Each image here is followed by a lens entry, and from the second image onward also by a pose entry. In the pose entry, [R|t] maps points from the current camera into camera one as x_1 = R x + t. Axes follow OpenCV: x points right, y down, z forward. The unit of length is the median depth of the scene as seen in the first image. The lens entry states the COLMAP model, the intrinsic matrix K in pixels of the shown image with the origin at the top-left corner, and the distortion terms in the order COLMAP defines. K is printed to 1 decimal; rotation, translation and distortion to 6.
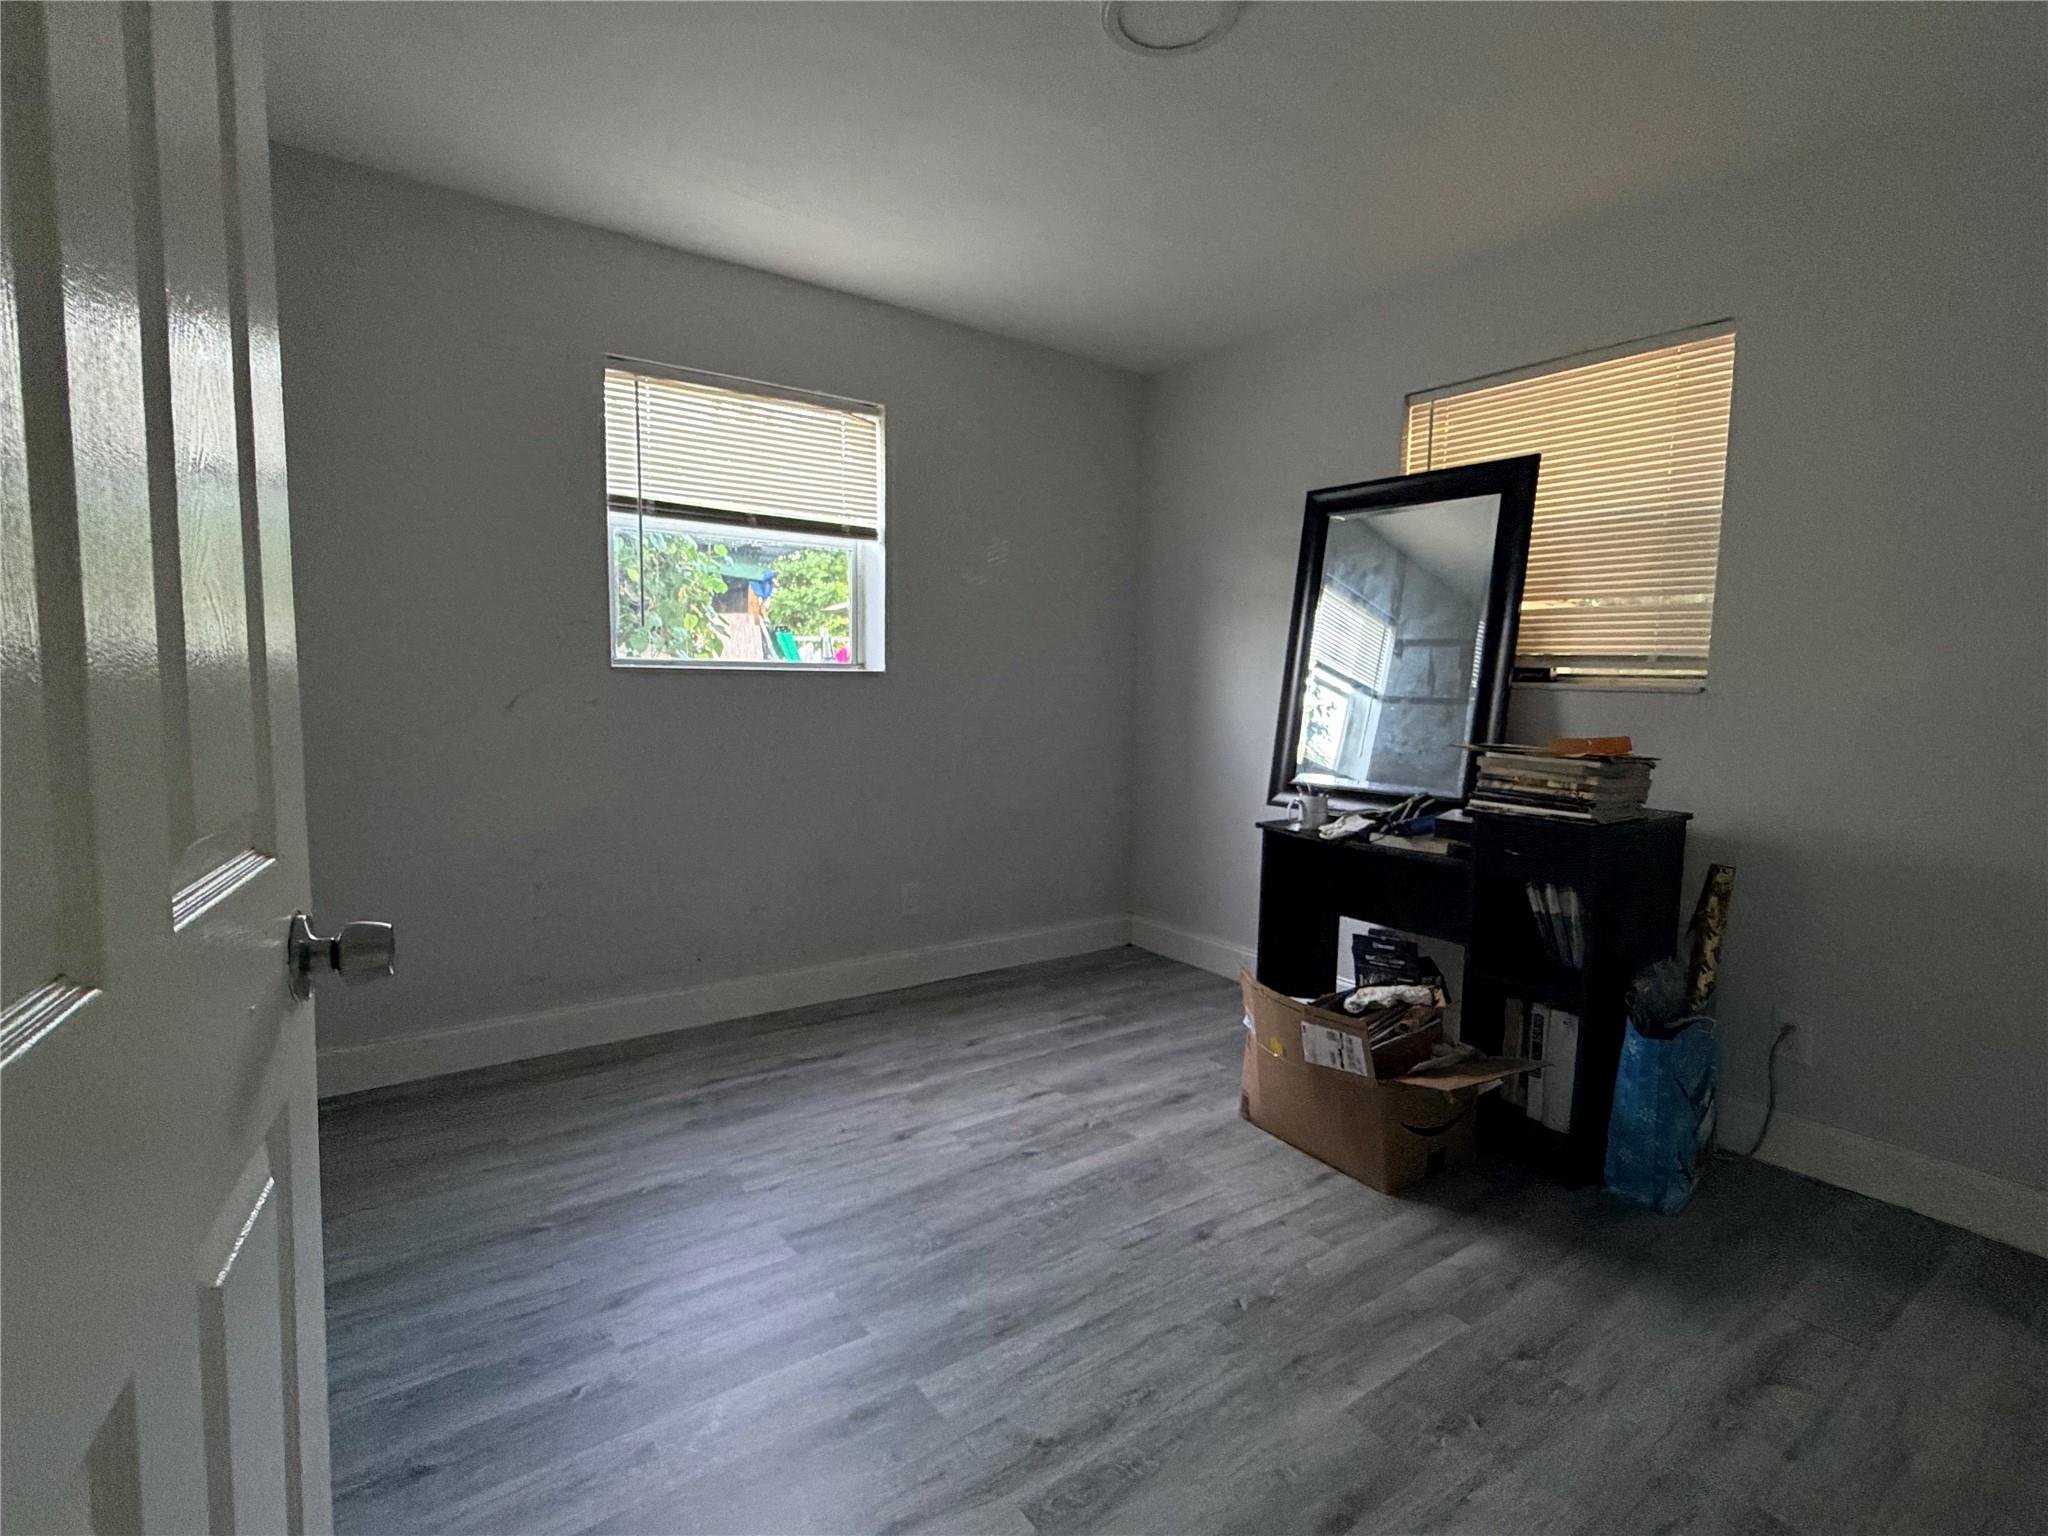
lens RADIAL K [[993.6, 0, 1017.4], [0, 993.6, 762.5], [0, 0, 1]] dist [-0.000504, 0.000287]
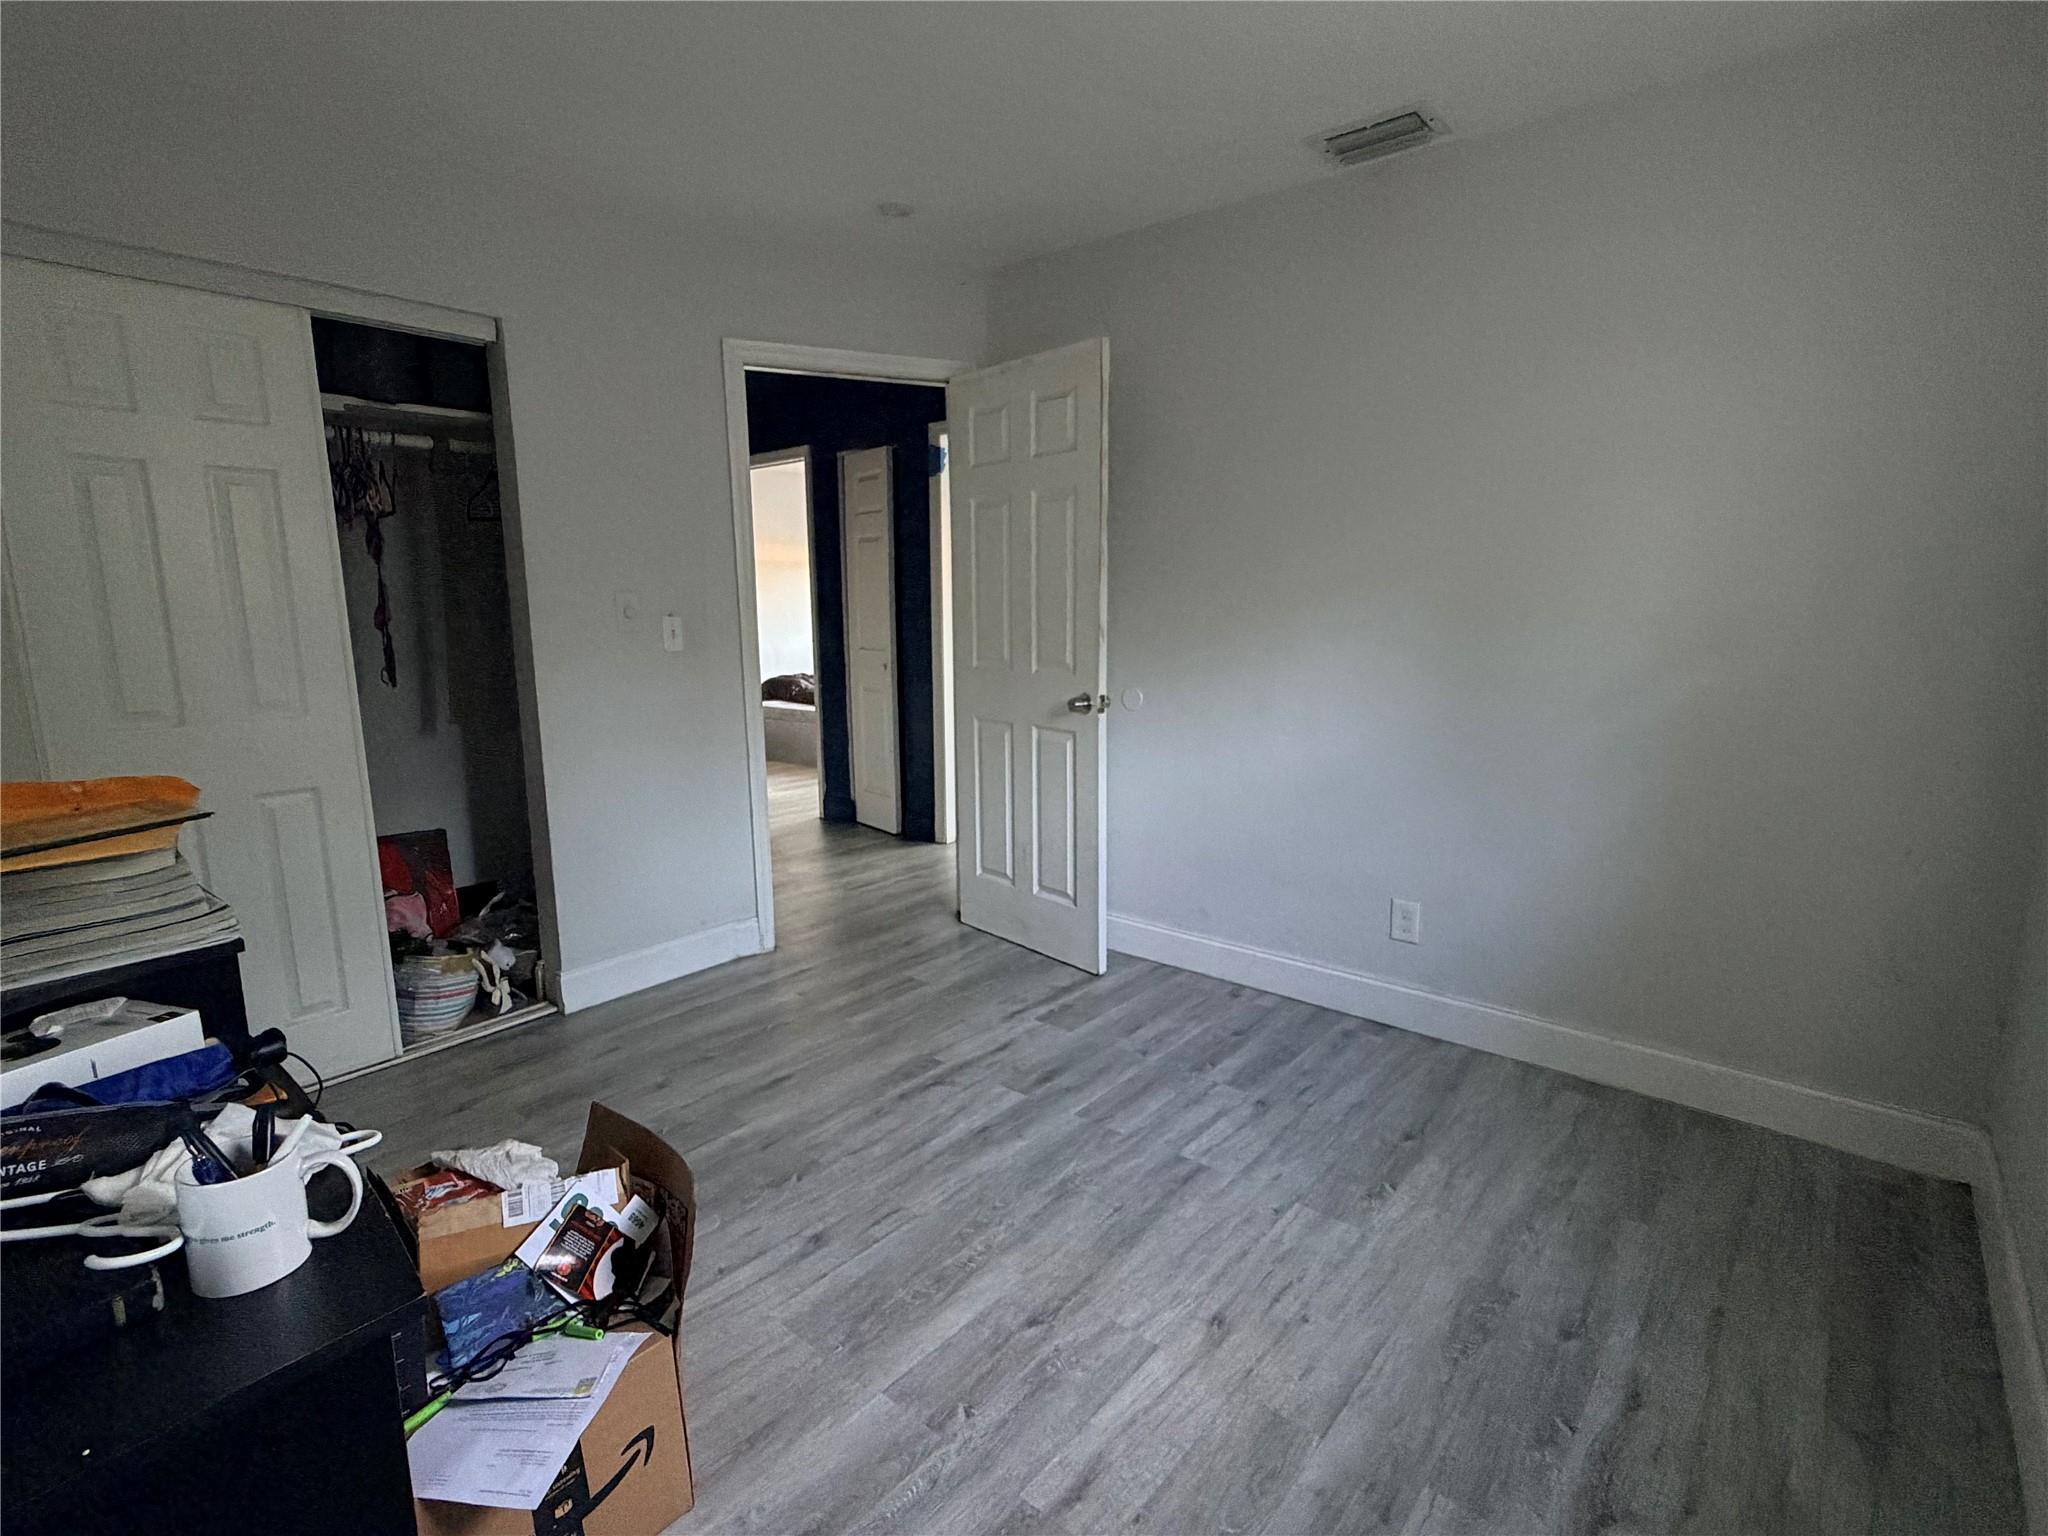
lens RADIAL K [[993.6, 0, 1026.7], [0, 993.6, 769.7], [0, 0, 1]] dist [-0.000504, 0.000287]
pose [[-0.966200, 0.026411, -0.256439, 0.184676], [-0.038162, 0.969126, 0.243596, -0.168508], [0.254955, 0.245149, -0.935361, 1.515982]]
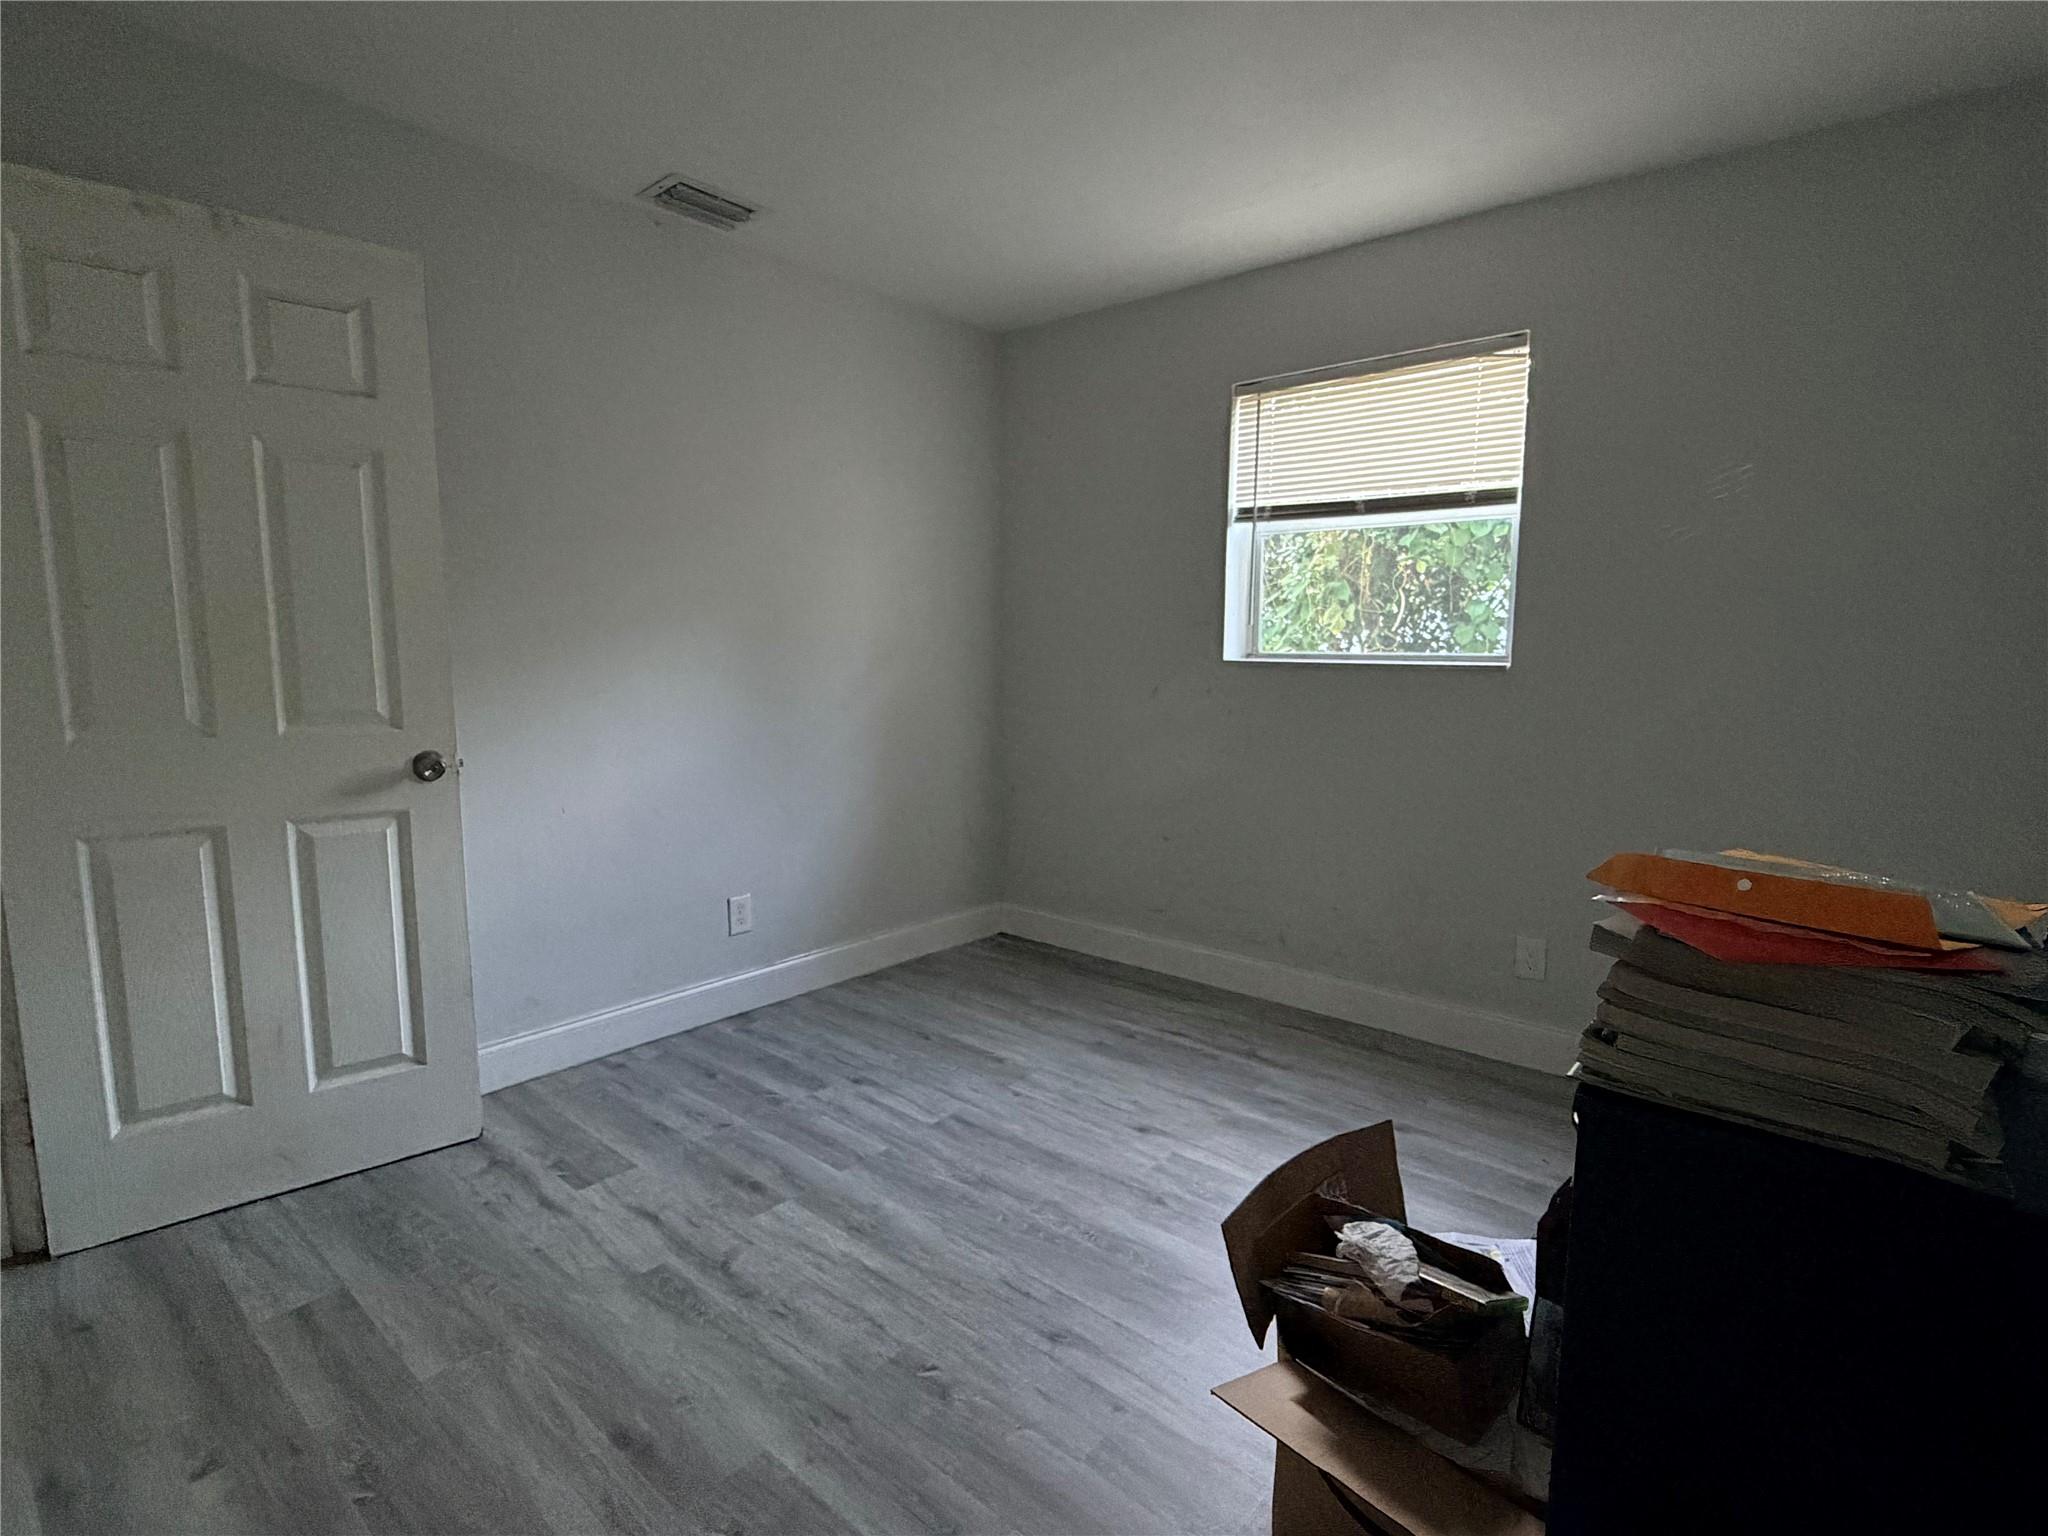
lens RADIAL K [[993.6, 0, 1033.4], [0, 993.6, 762.9], [0, 0, 1]] dist [-0.000504, 0.000287]
pose [[0.250731, 0.101907, -0.962678, 0.782944], [-0.087076, 0.992787, 0.082415, -0.065733], [0.964133, 0.063162, 0.257796, 0.603872]]
